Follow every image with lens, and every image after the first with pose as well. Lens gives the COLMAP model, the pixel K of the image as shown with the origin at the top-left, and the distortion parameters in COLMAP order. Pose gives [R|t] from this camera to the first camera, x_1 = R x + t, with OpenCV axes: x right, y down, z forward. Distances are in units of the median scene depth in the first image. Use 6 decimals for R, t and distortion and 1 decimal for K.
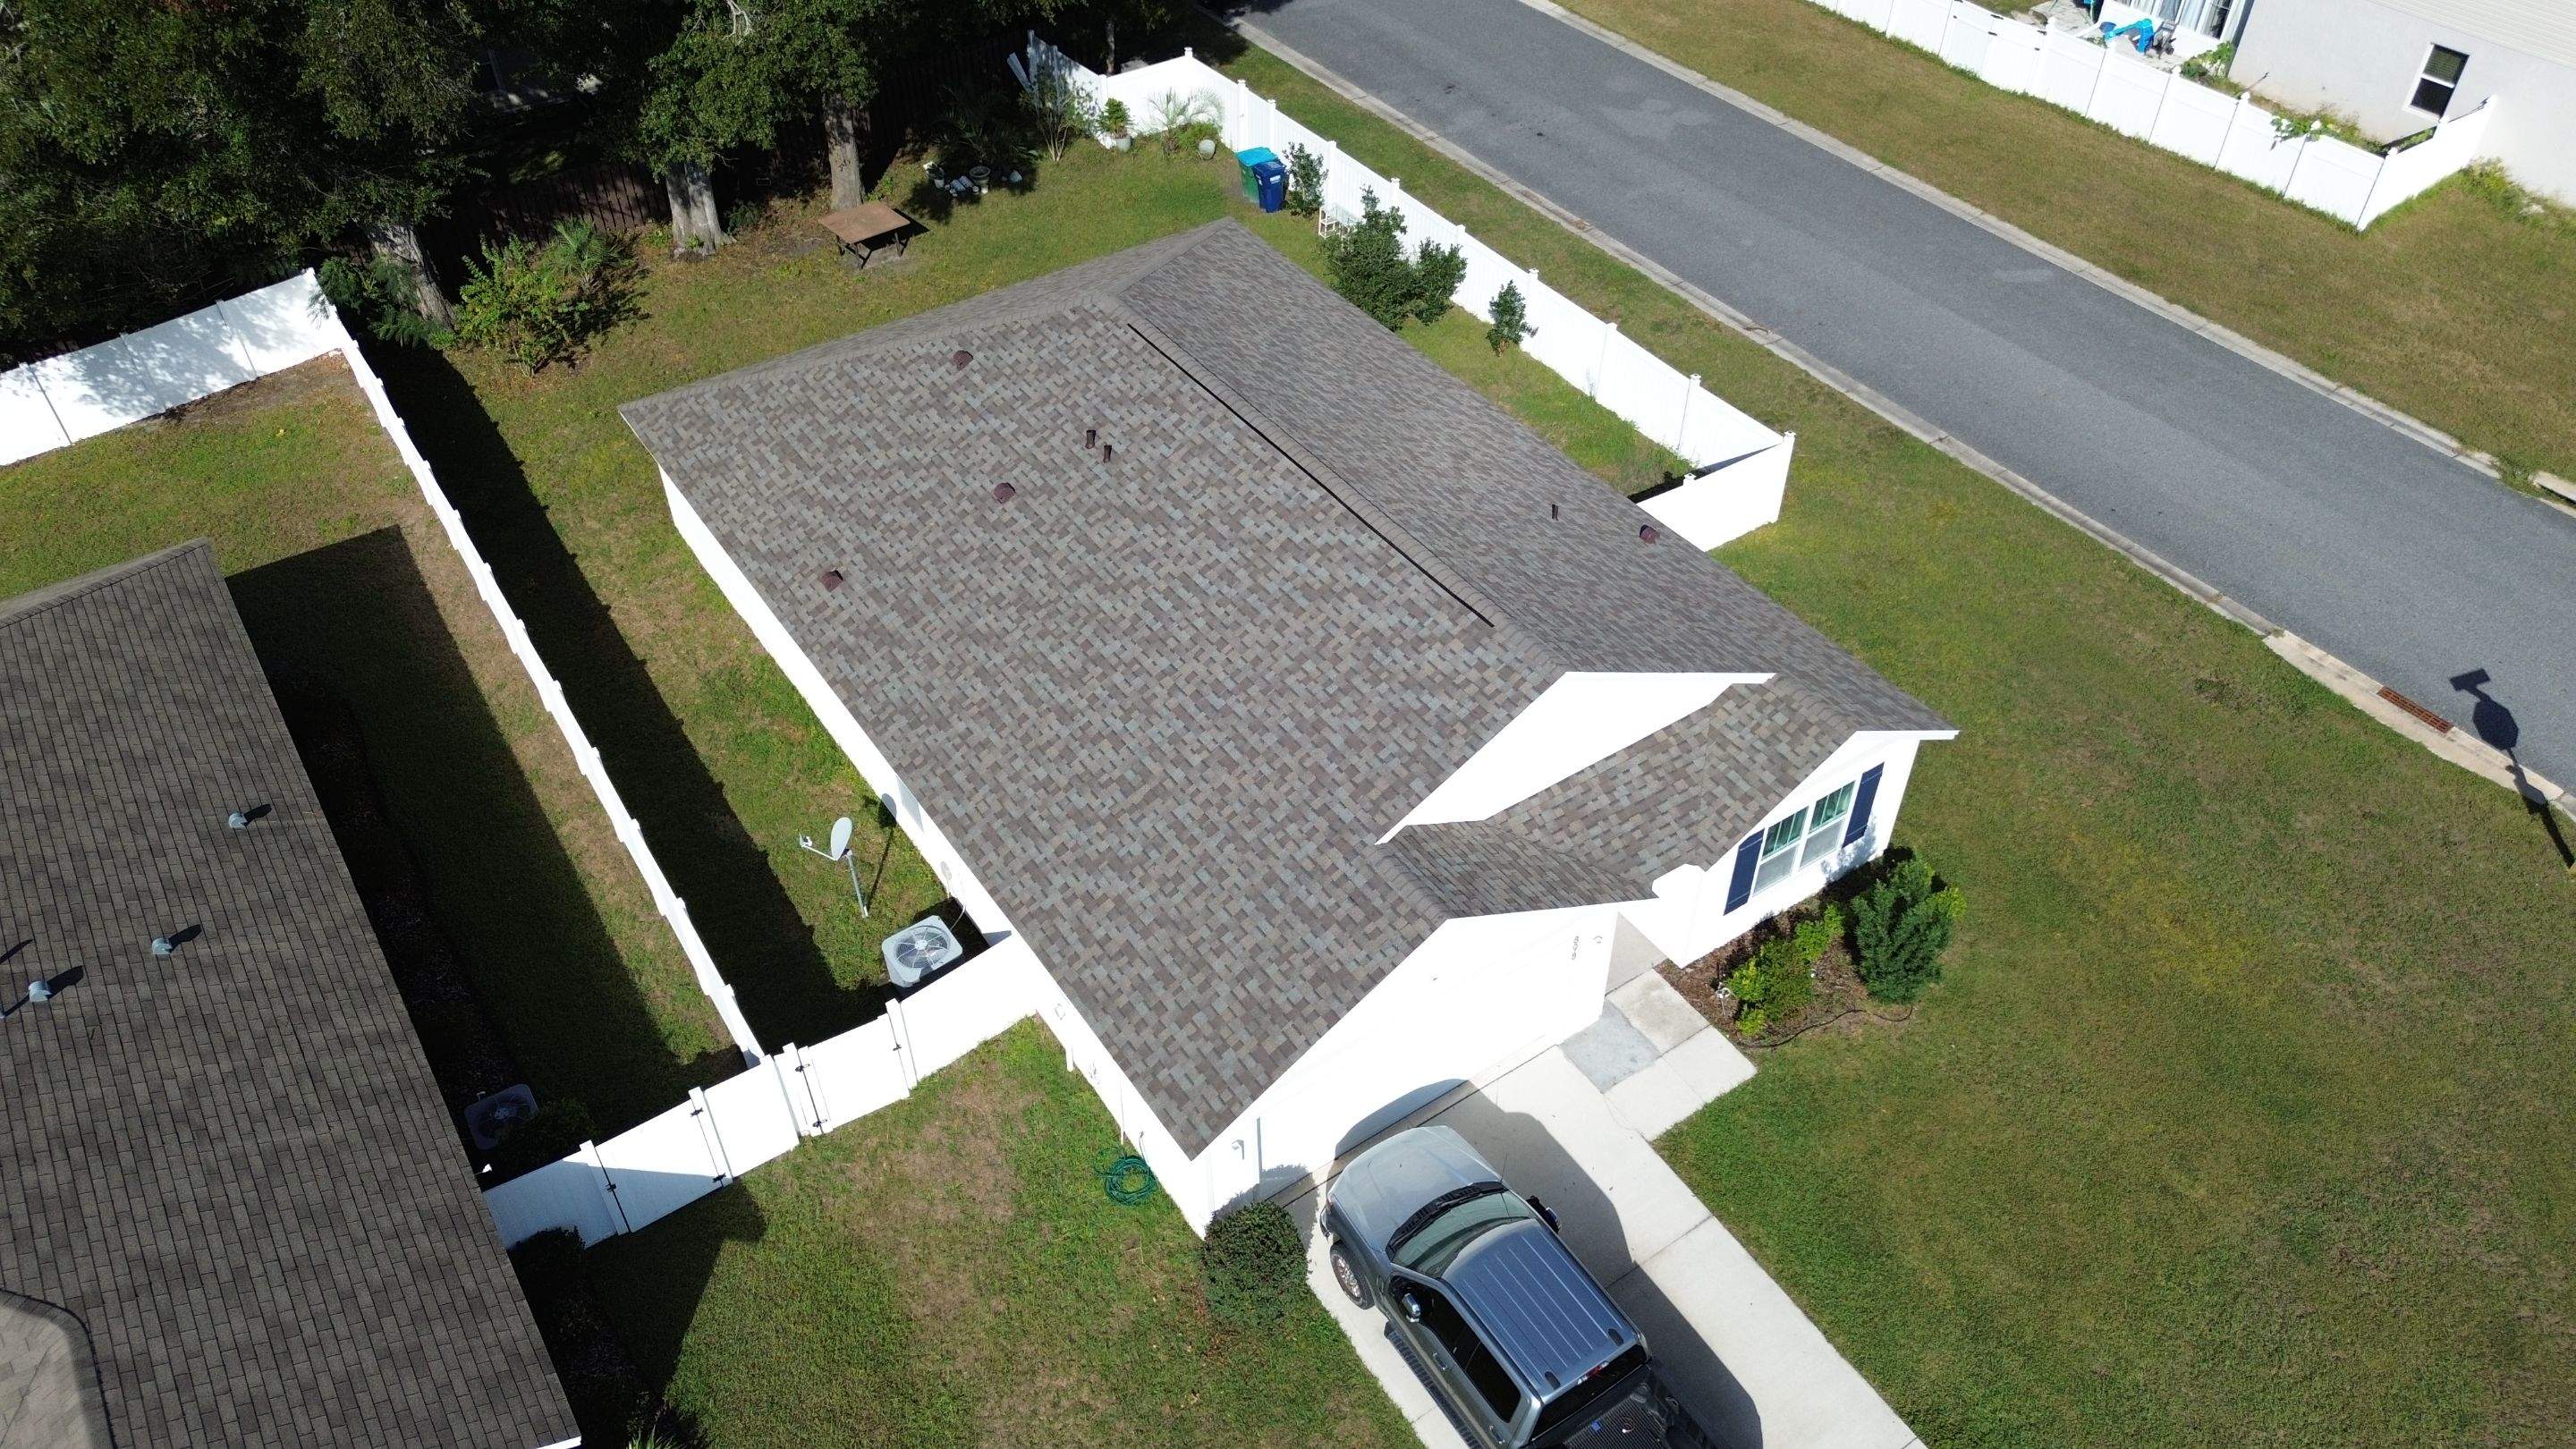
lens RADIAL K [[1817.5, 0, 1296.0], [0, 1817.5, 716.4], [0, 0, 1]] dist [0.045038, -0.026639]
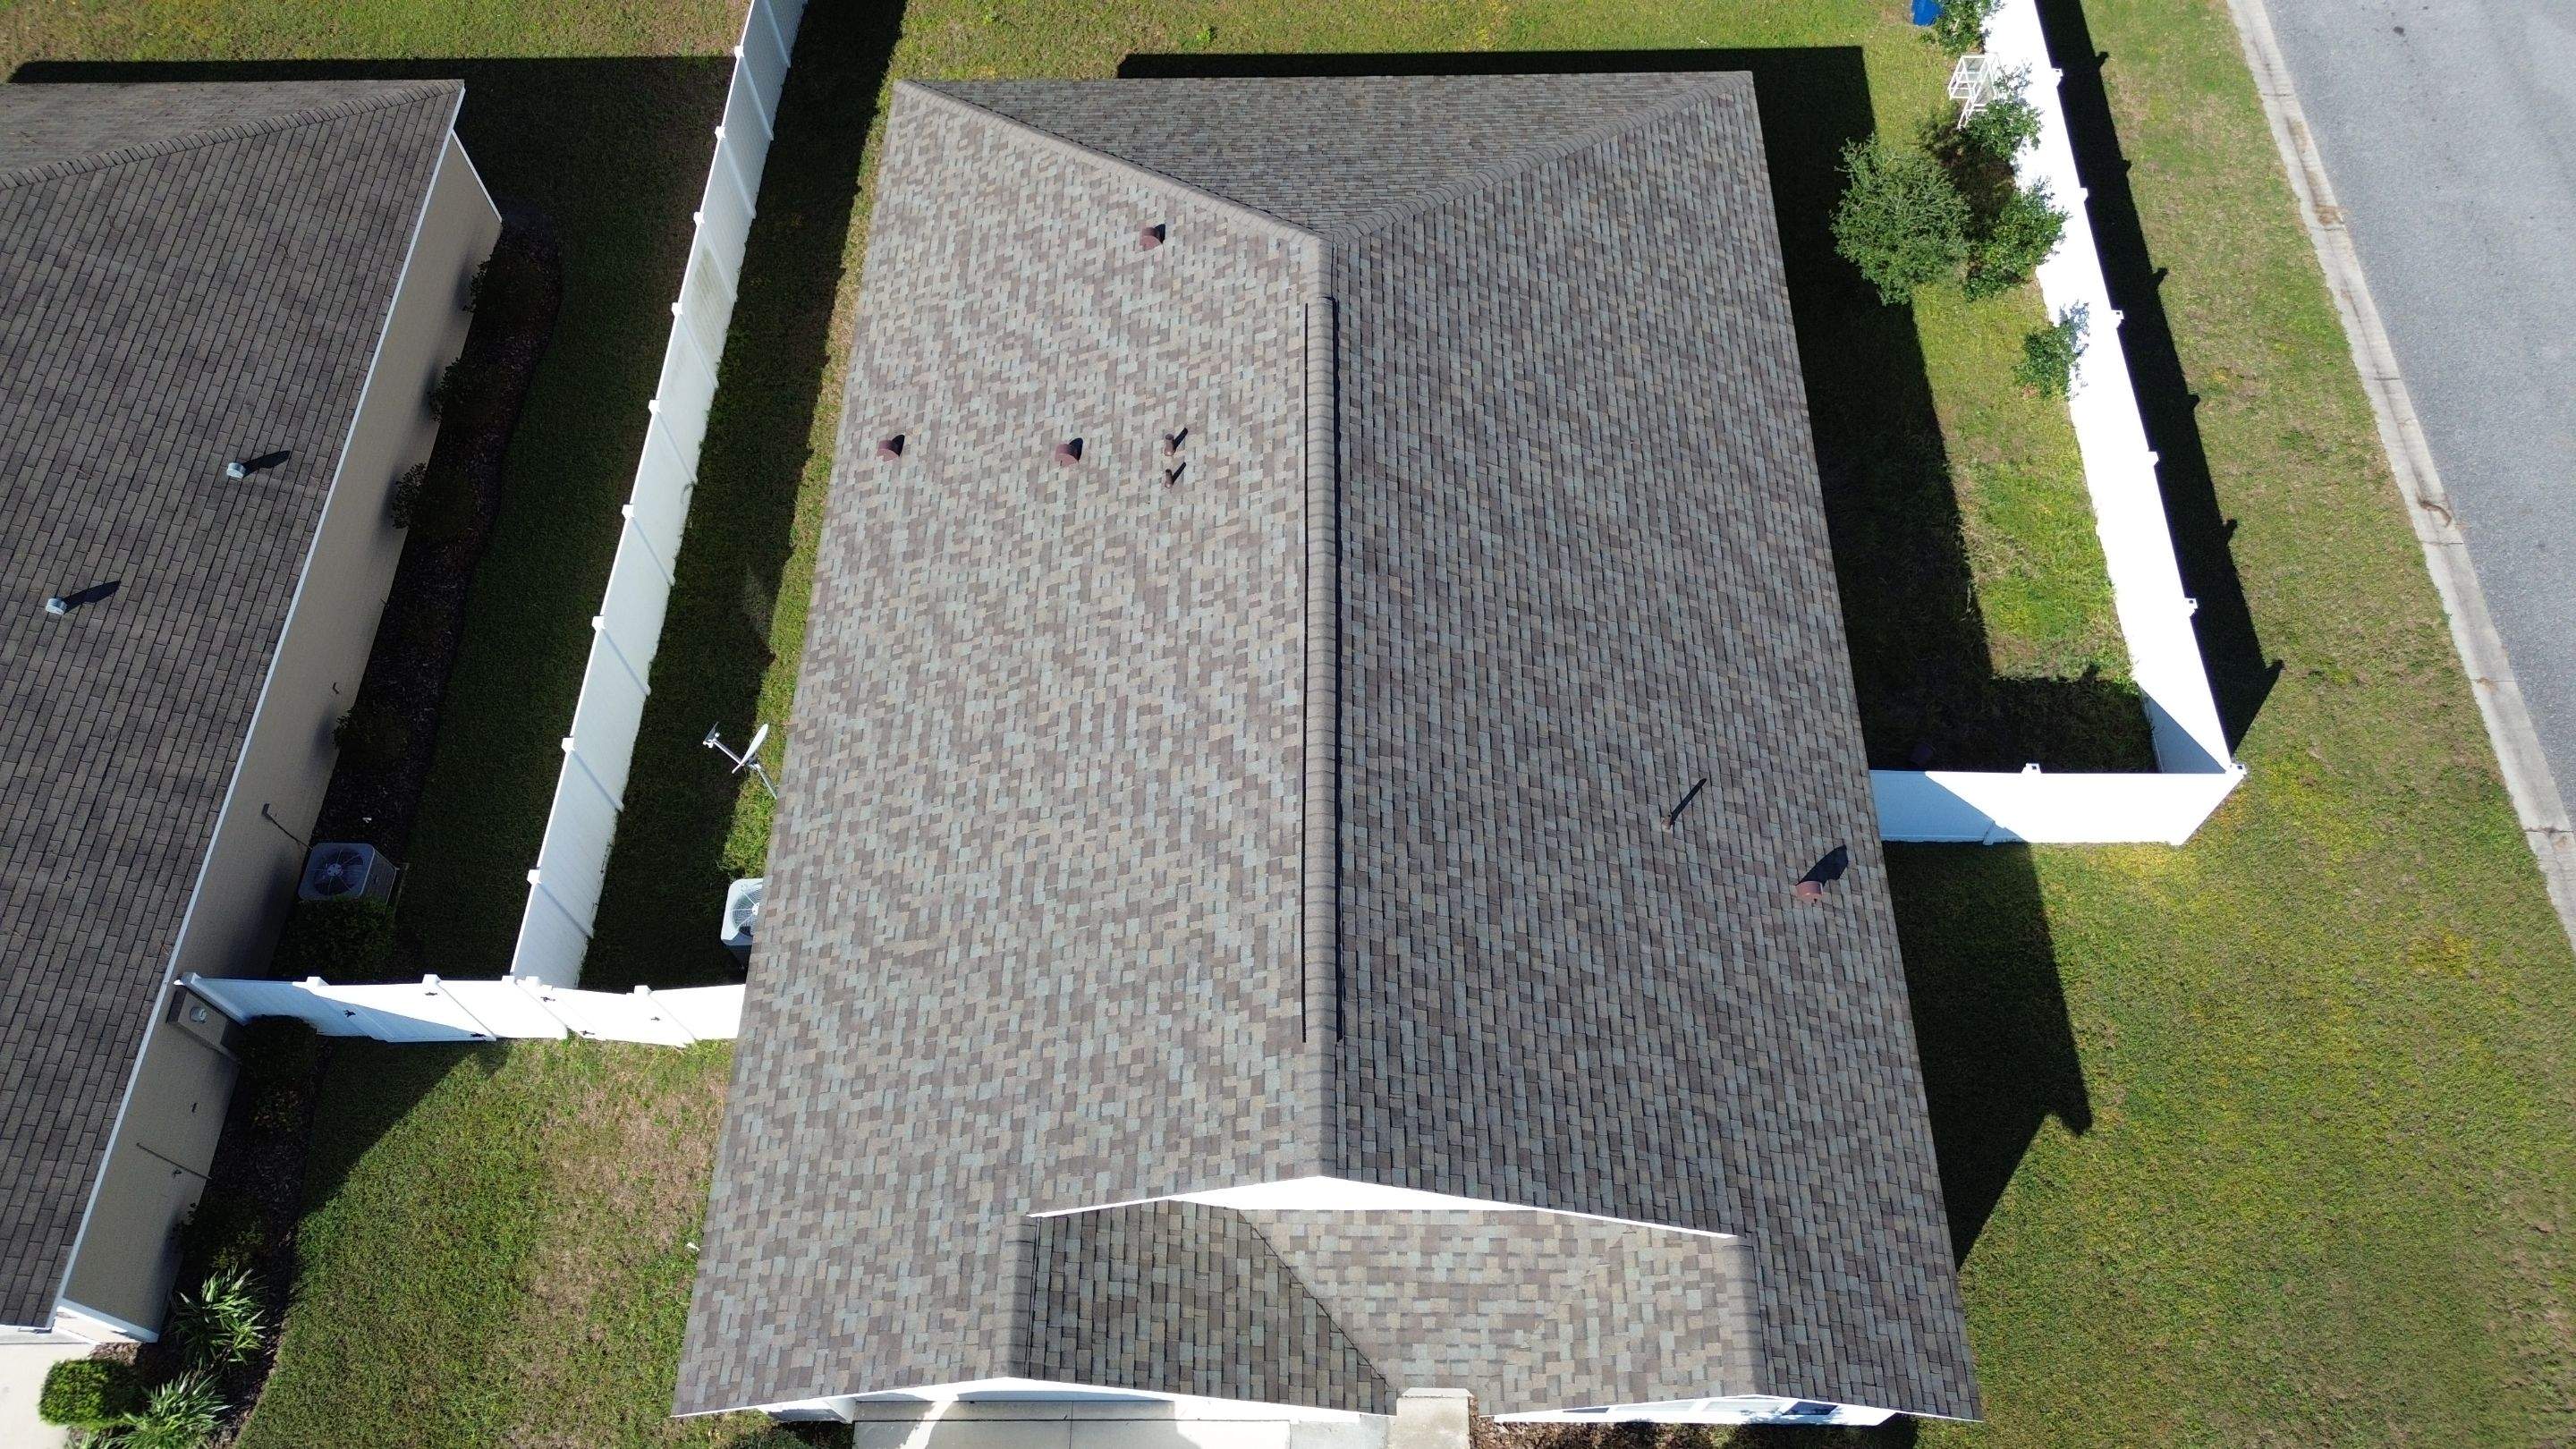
lens RADIAL K [[1817.5, 0, 1300.3], [0, 1817.5, 713.2], [0, 0, 1]] dist [0.045038, -0.026639]
pose [[0.822691, 0.484759, -0.296964, 0.236922], [-0.368798, 0.852637, 0.370133, -0.393657], [0.432628, -0.194986, 0.880235, 0.349011]]
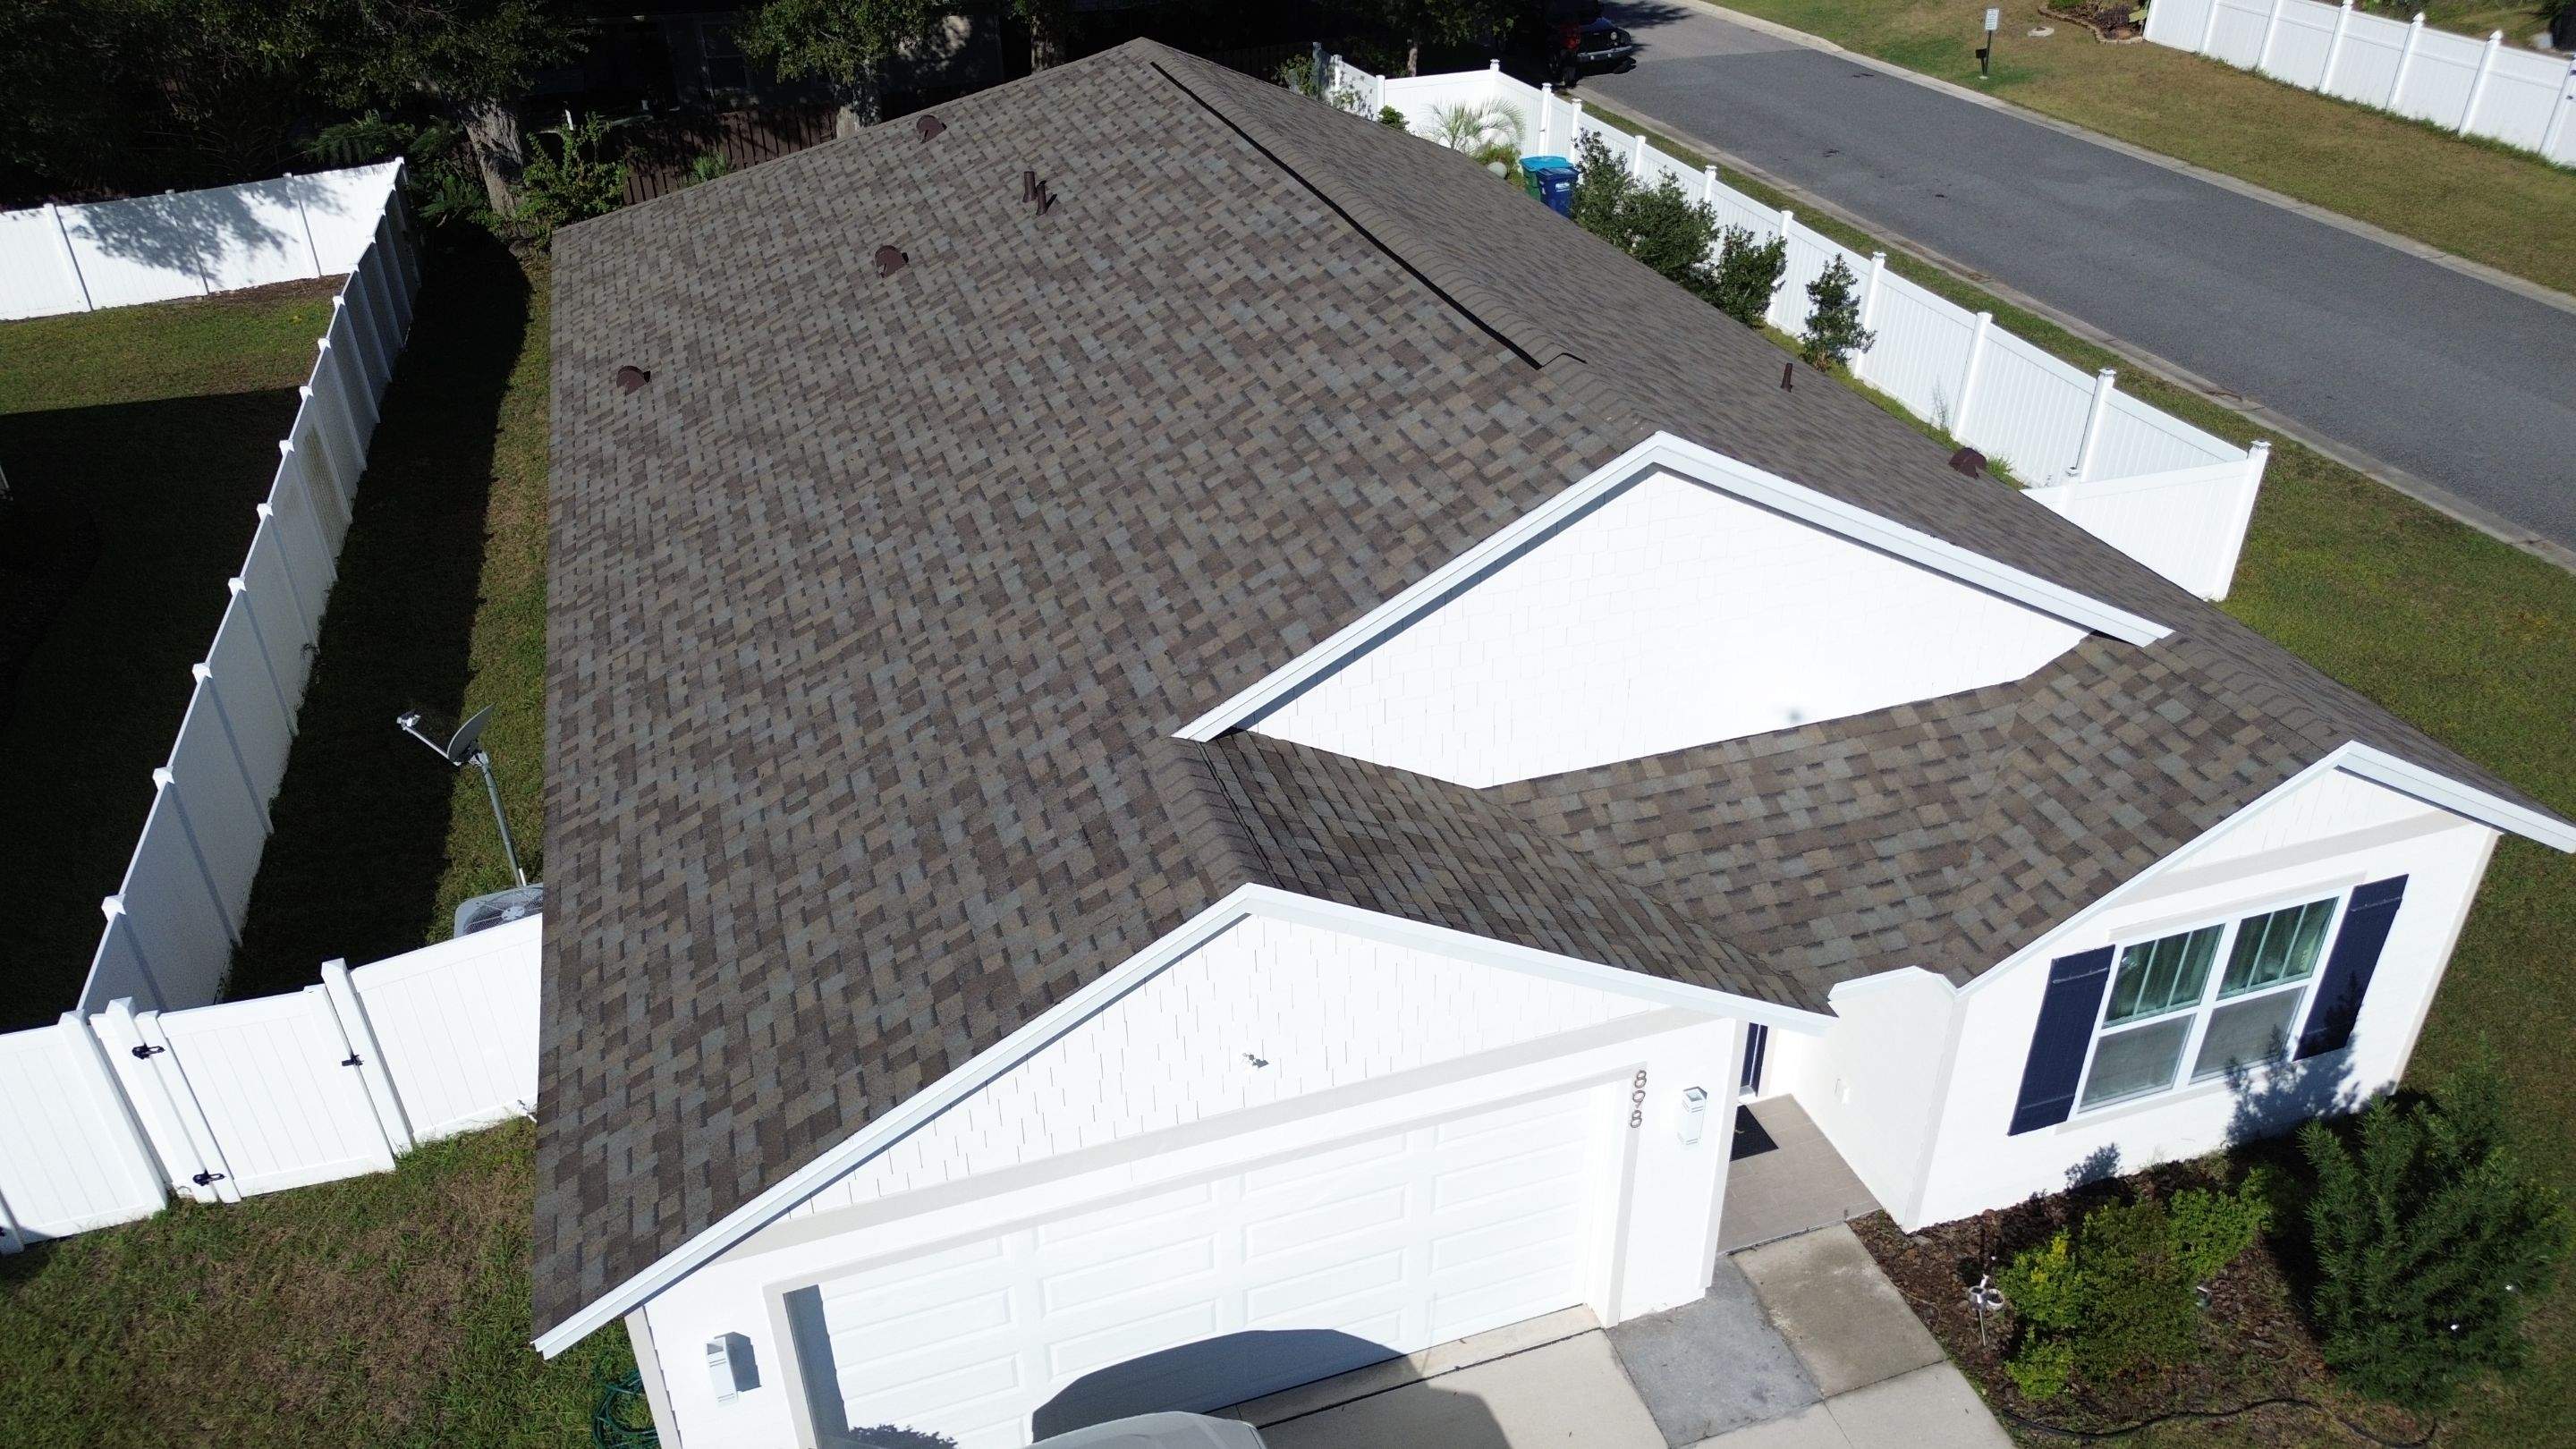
lens RADIAL K [[1817.5, 0, 1300.1], [0, 1817.5, 728.8], [0, 0, 1]] dist [0.045038, -0.026639]
pose [[0.963842, 0.138407, -0.227711, 0.155138], [-0.176648, 0.971653, -0.157119, 0.117727], [0.199510, 0.191663, 0.960969, 0.497377]]
